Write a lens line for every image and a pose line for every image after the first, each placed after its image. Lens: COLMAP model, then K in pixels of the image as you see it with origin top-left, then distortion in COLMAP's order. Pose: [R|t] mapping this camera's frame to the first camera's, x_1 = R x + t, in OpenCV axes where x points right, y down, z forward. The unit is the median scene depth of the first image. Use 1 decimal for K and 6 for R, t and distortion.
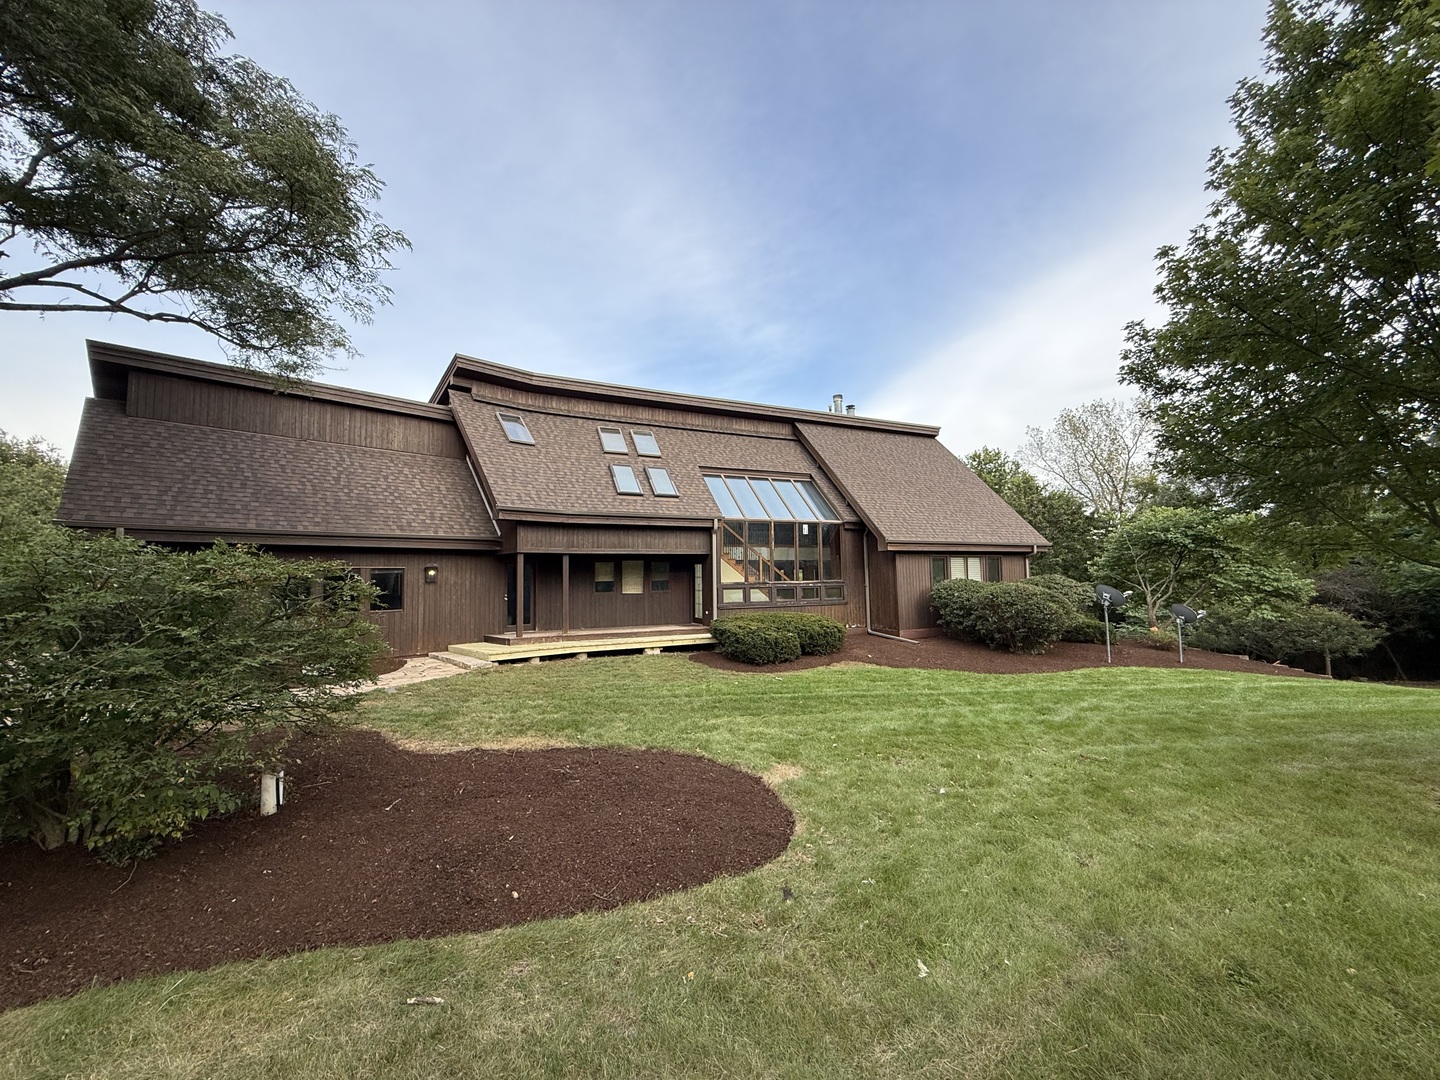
lens RADIAL K [[578.4, 0, 717.0], [0, 578.4, 547.9], [0, 0, 1]] dist [-0.000363, 0.000982]
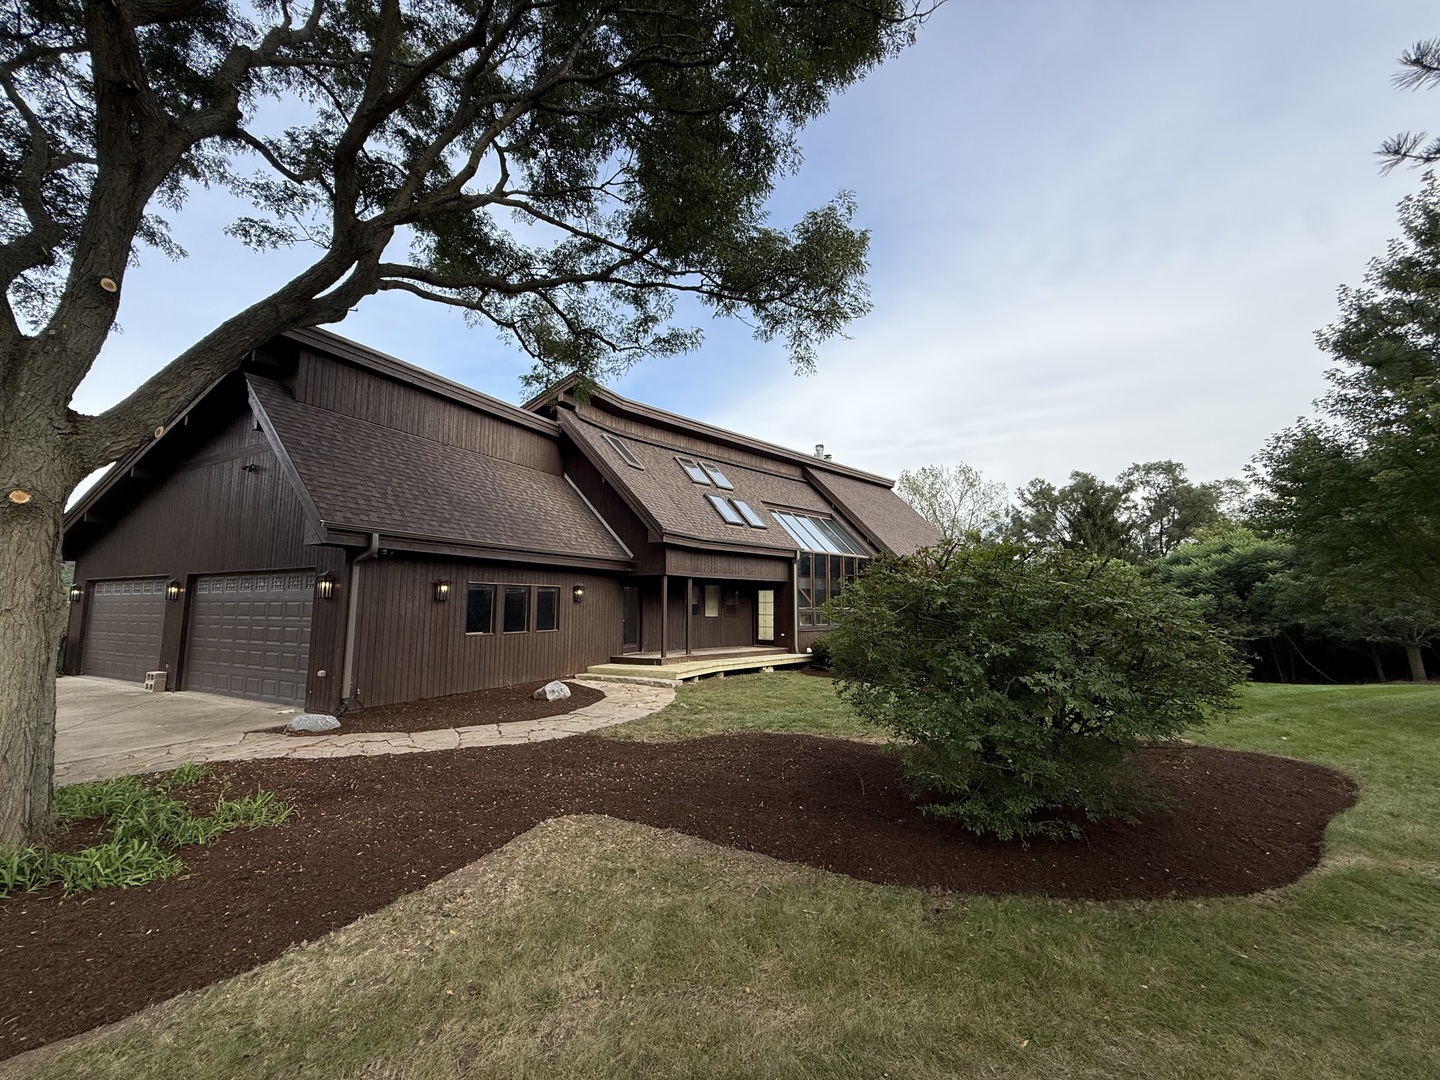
lens RADIAL K [[578.4, 0, 723.3], [0, 578.4, 539.2], [0, 0, 1]] dist [-0.000363, 0.000982]
pose [[0.942175, 0.059710, 0.329759, -0.490776], [-0.040830, 0.997121, -0.063891, 0.005528], [-0.332625, 0.046733, 0.941901, -0.012092]]
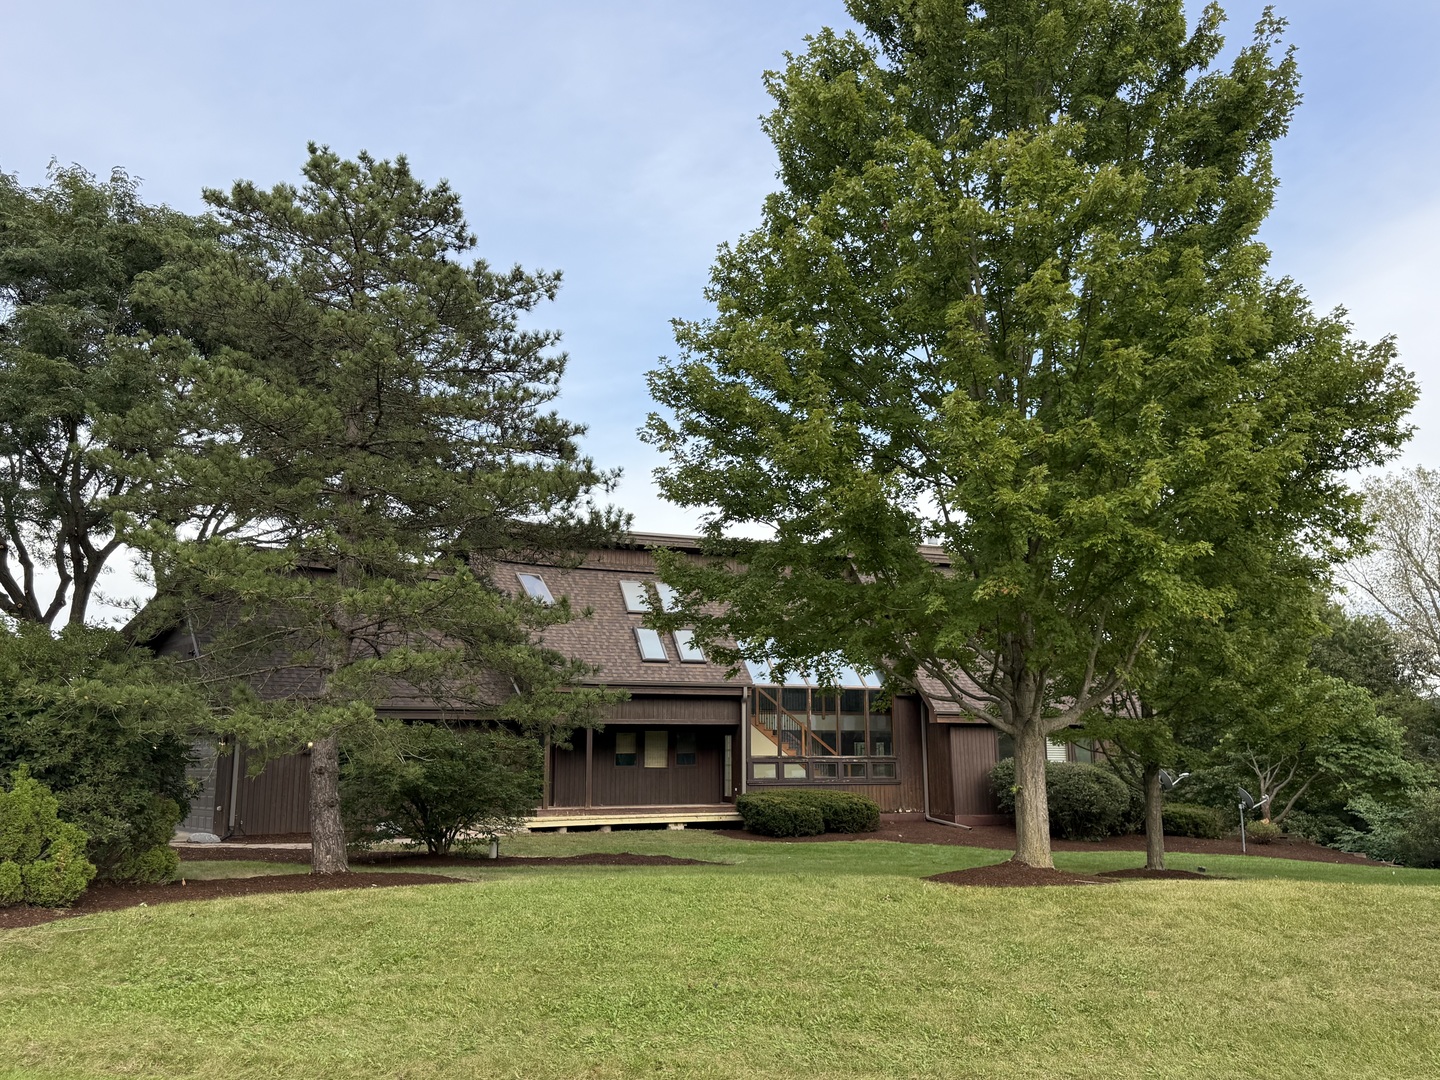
lens RADIAL K [[1172.6, 0, 717.7], [0, 1172.6, 543.4], [0, 0, 1]] dist [0.073045, -0.000597]
pose [[0.997281, -0.000466, -0.073685, 0.090769], [-0.008553, 0.992488, -0.122043, -0.046470], [0.073188, 0.122342, 0.989786, -0.883166]]
